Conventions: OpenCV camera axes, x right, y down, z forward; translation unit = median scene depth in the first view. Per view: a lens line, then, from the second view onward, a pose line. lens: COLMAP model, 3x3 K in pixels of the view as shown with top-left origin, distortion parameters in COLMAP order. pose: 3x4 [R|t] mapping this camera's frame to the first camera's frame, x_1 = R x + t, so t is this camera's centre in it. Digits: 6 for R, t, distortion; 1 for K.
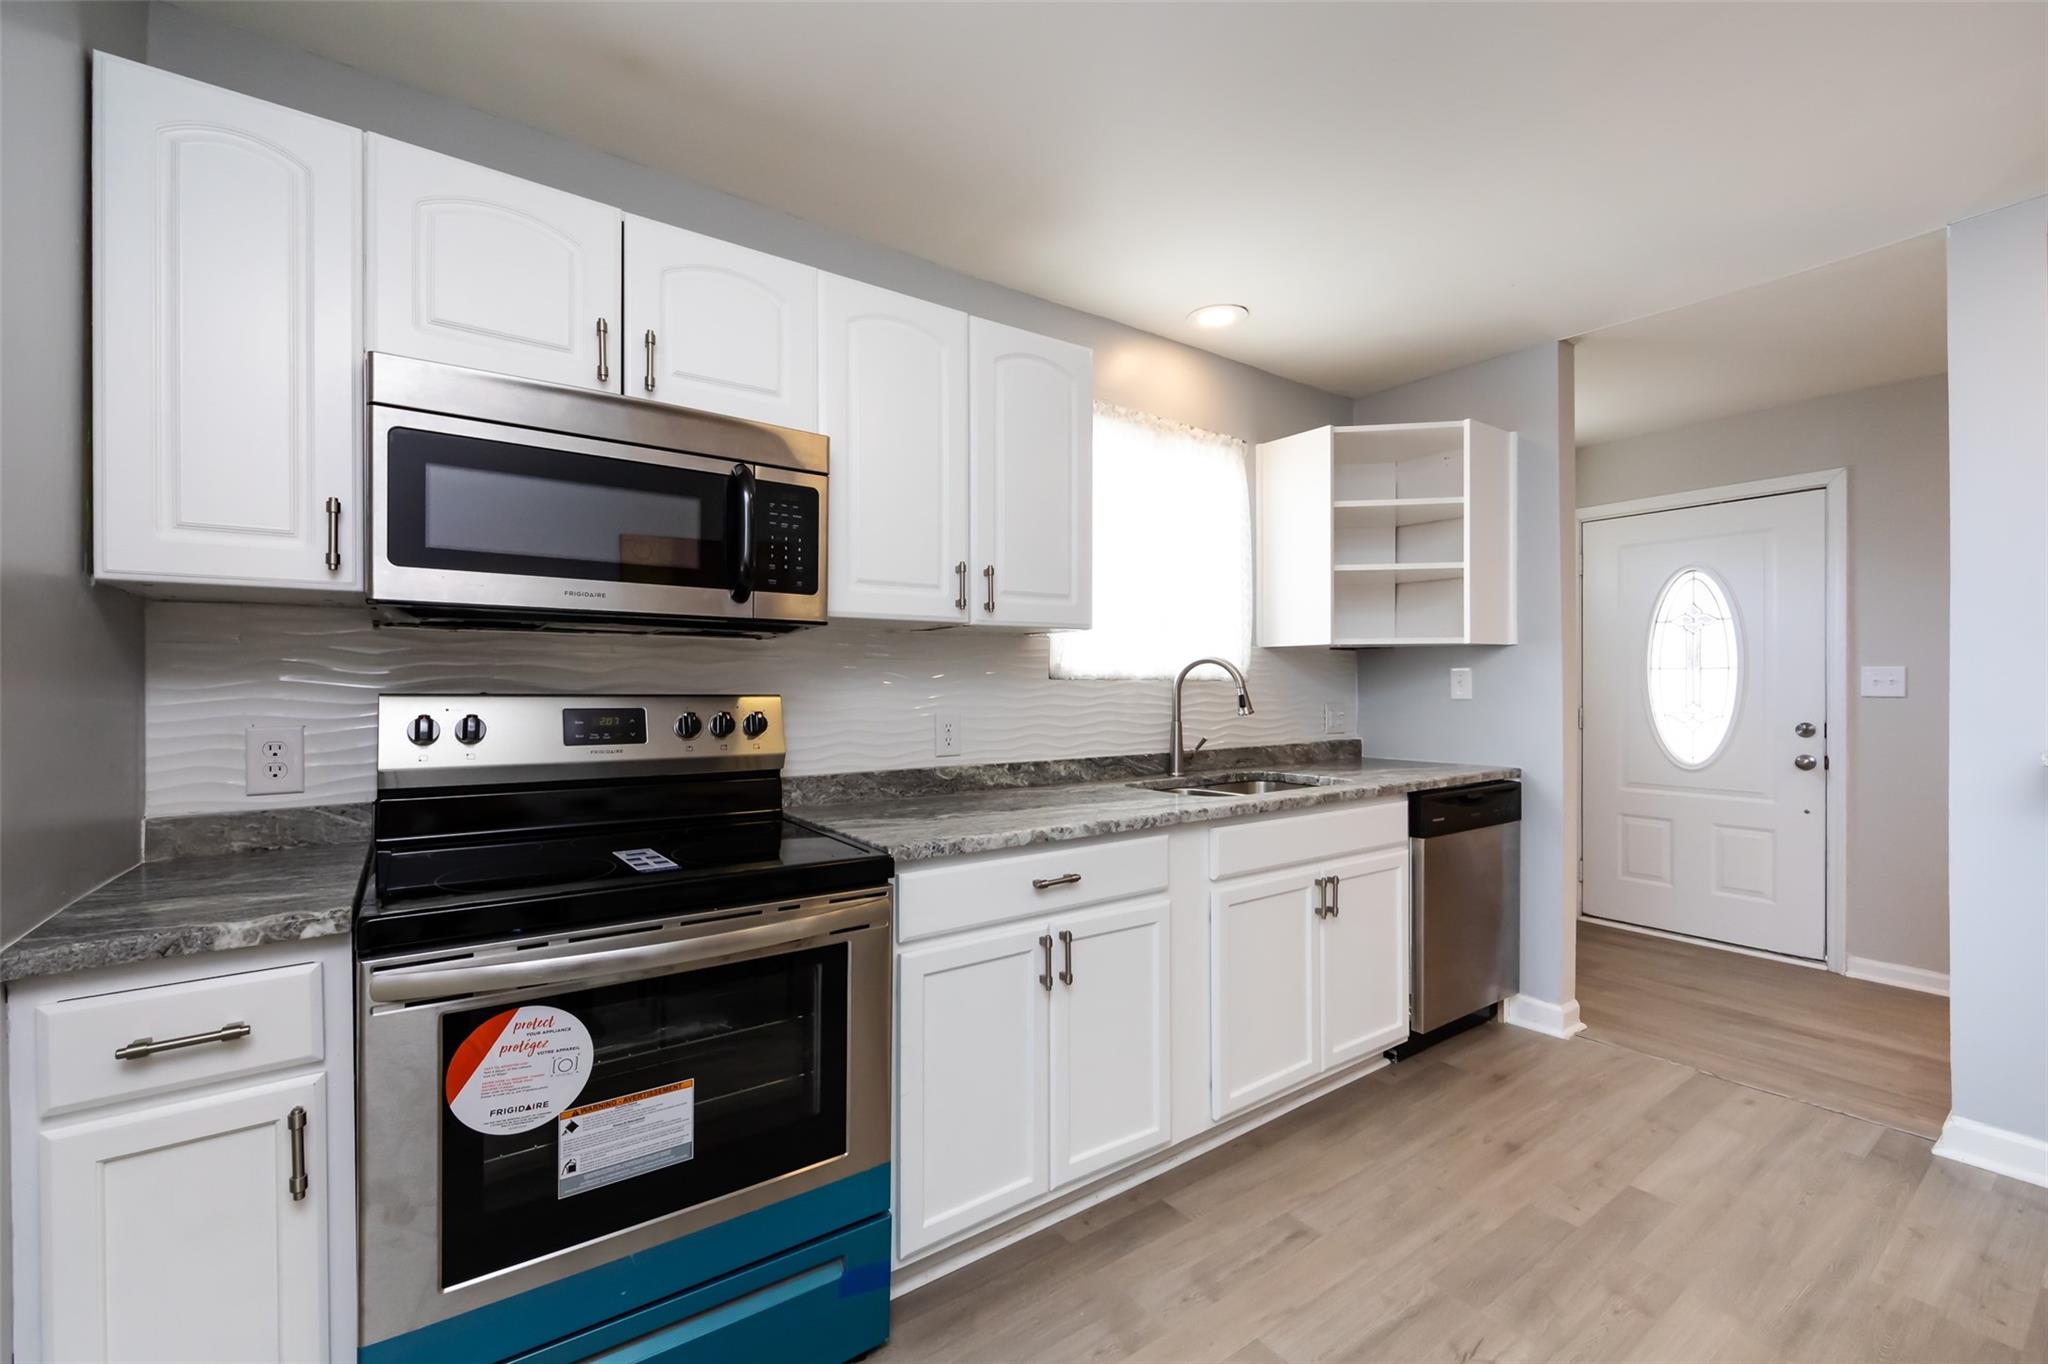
lens RADIAL K [[815.2, 0, 1019.2], [0, 815.2, 693.3], [0, 0, 1]] dist [-0.000757, 0.000271]
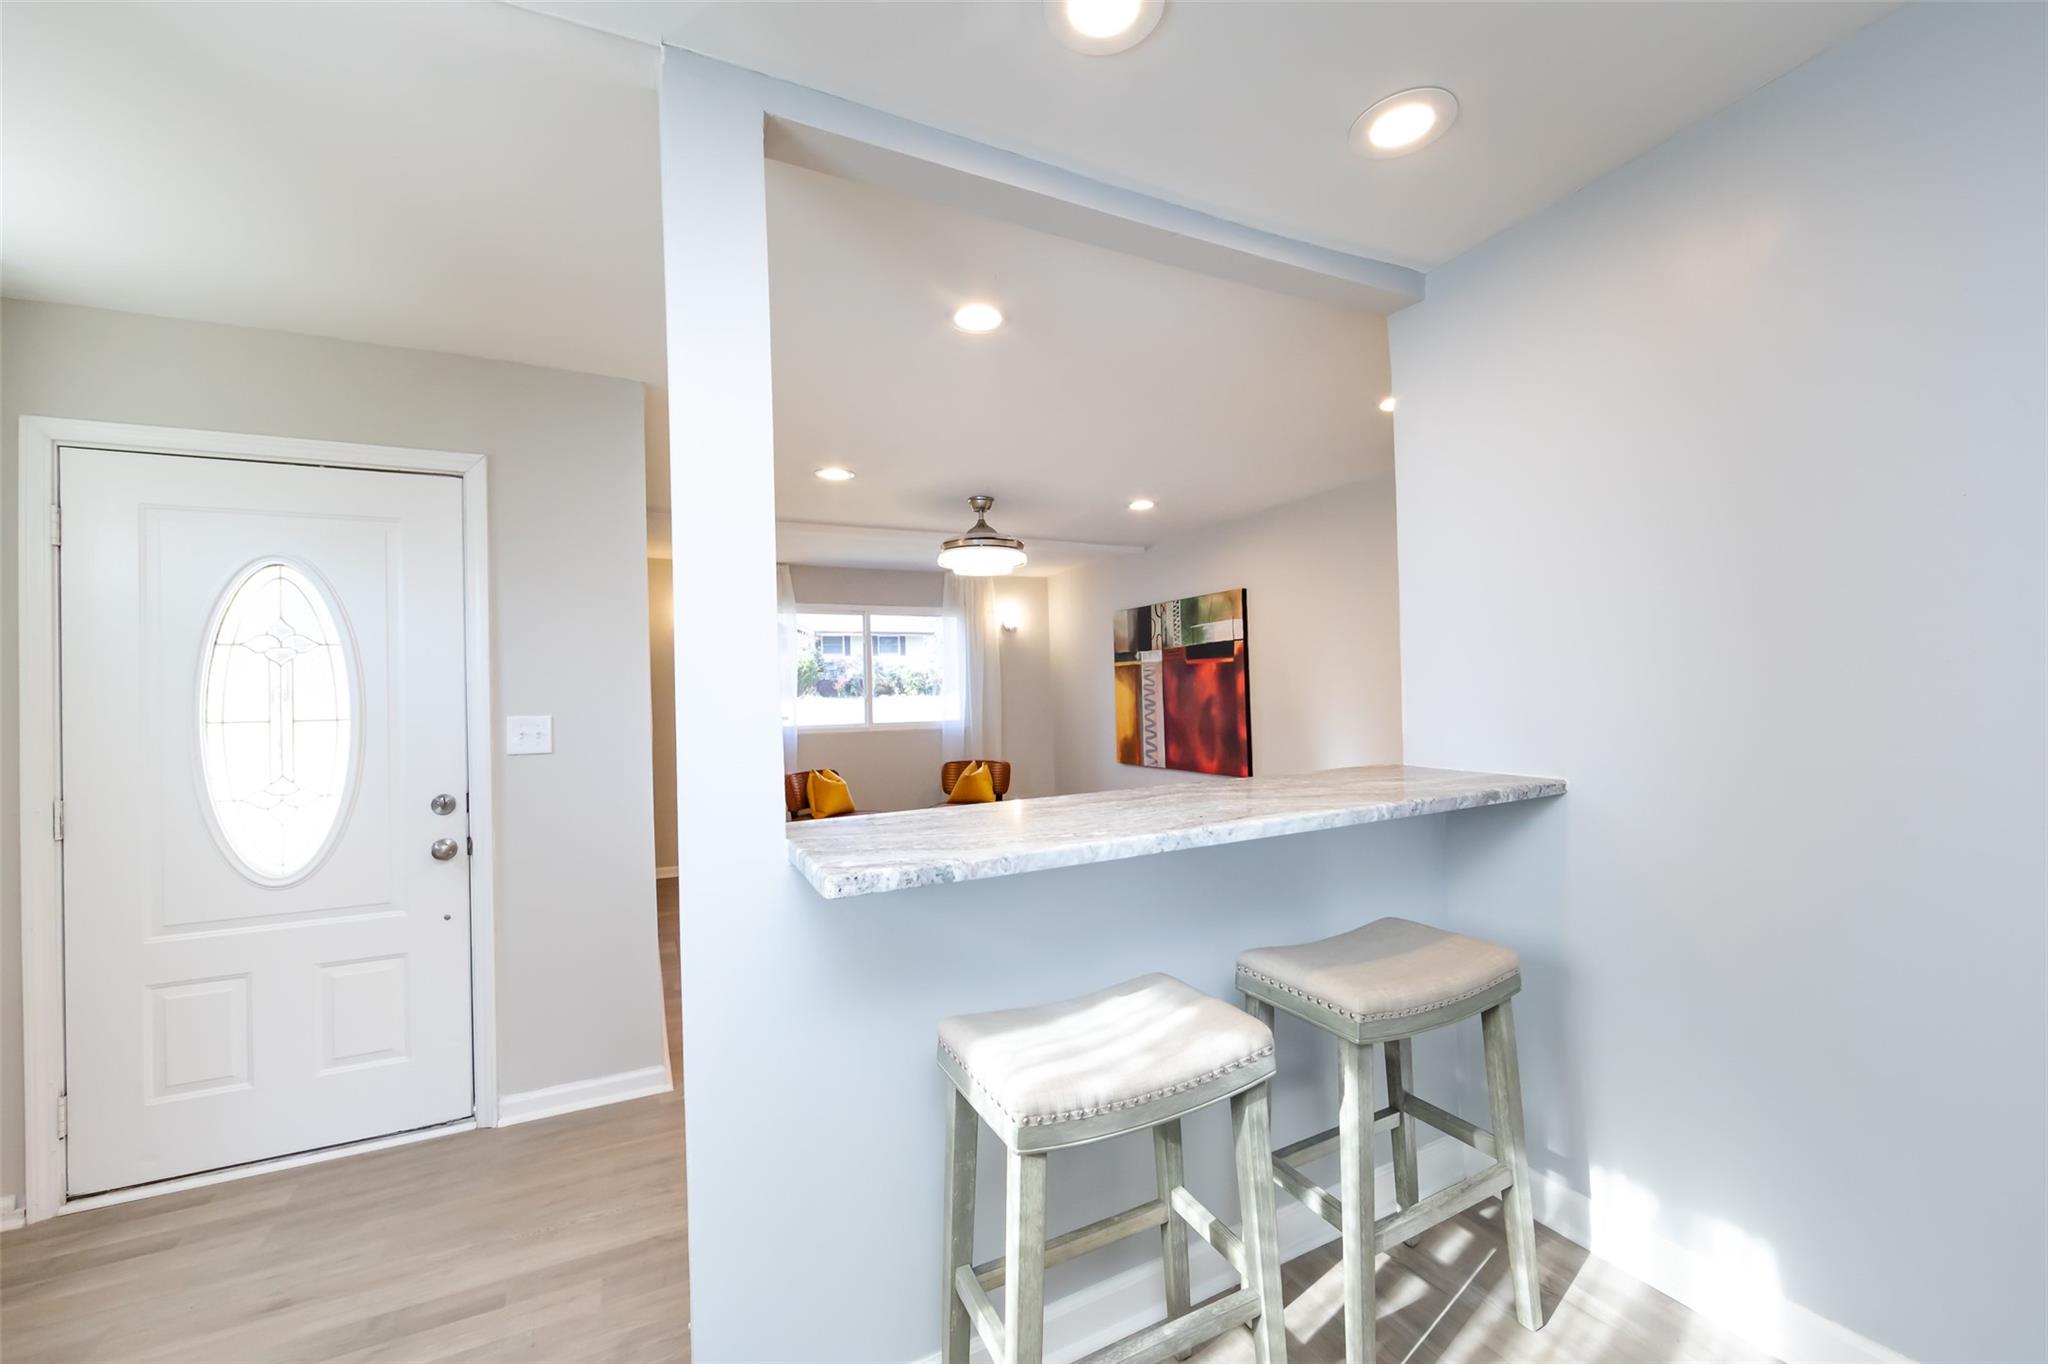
lens RADIAL K [[801.0, 0, 1024.0], [0, 801.0, 682.0], [0, 0, 1]] dist [-0.004887, -0.000253]
pose [[0.145658, 0.017655, 0.989177, 0.534233], [0.034799, 0.999131, -0.022957, -0.046777], [-0.988723, 0.037766, 0.144917, 0.609264]]
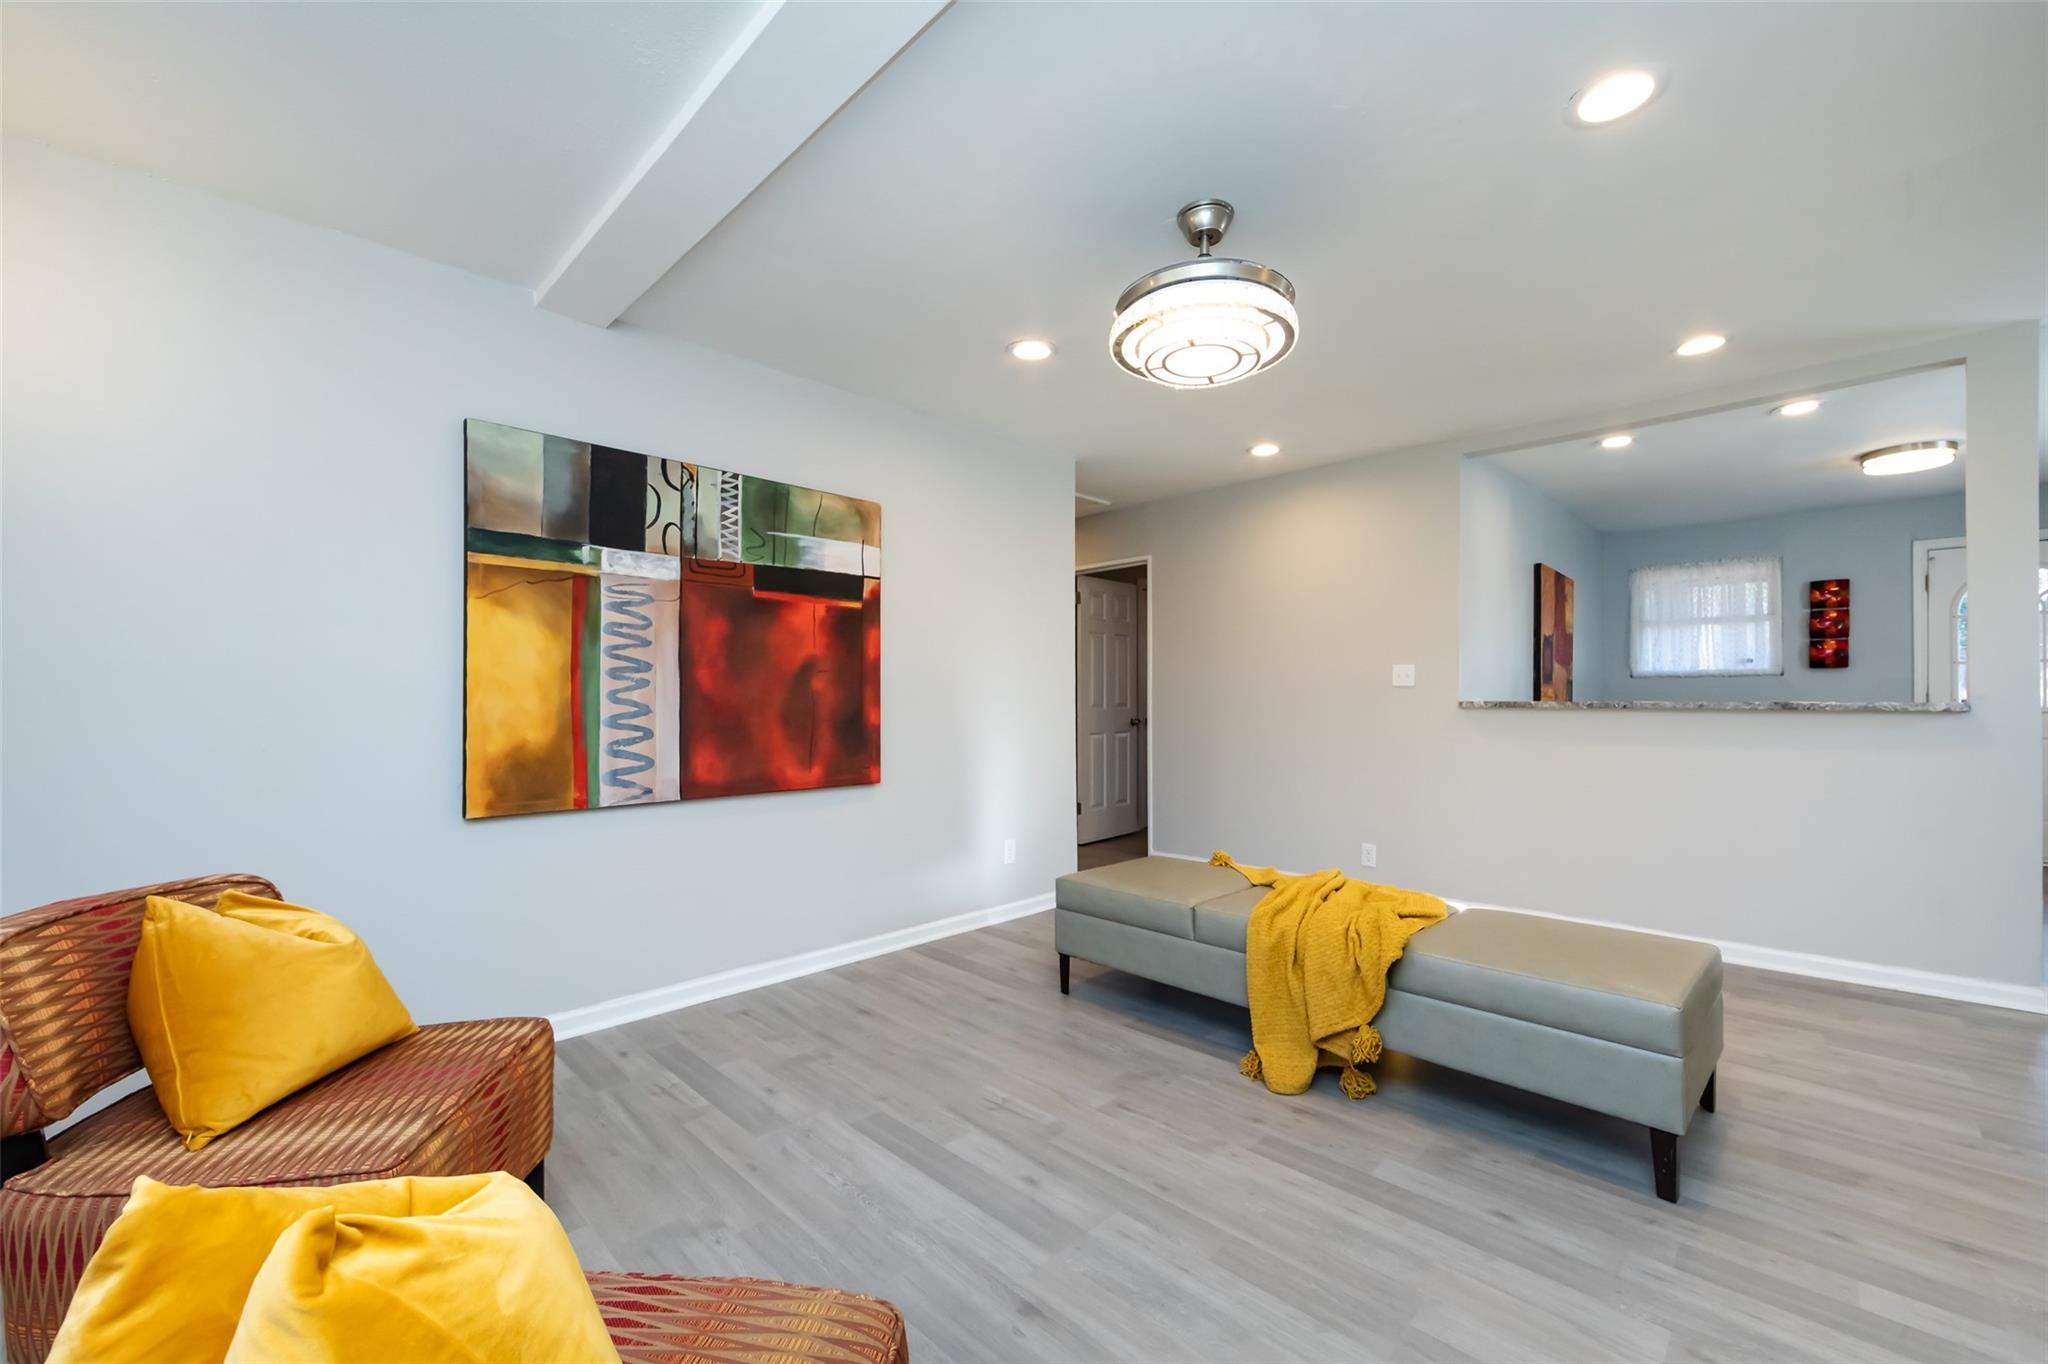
lens RADIAL K [[815.2, 0, 1019.2], [0, 815.2, 693.3], [0, 0, 1]] dist [-0.000757, 0.000271]
pose [[-0.983524, 0.006237, -0.180672, 3.050848], [0.005992, 0.999980, 0.001903, 0.025541], [0.180681, 0.000789, -0.983541, 2.001251]]
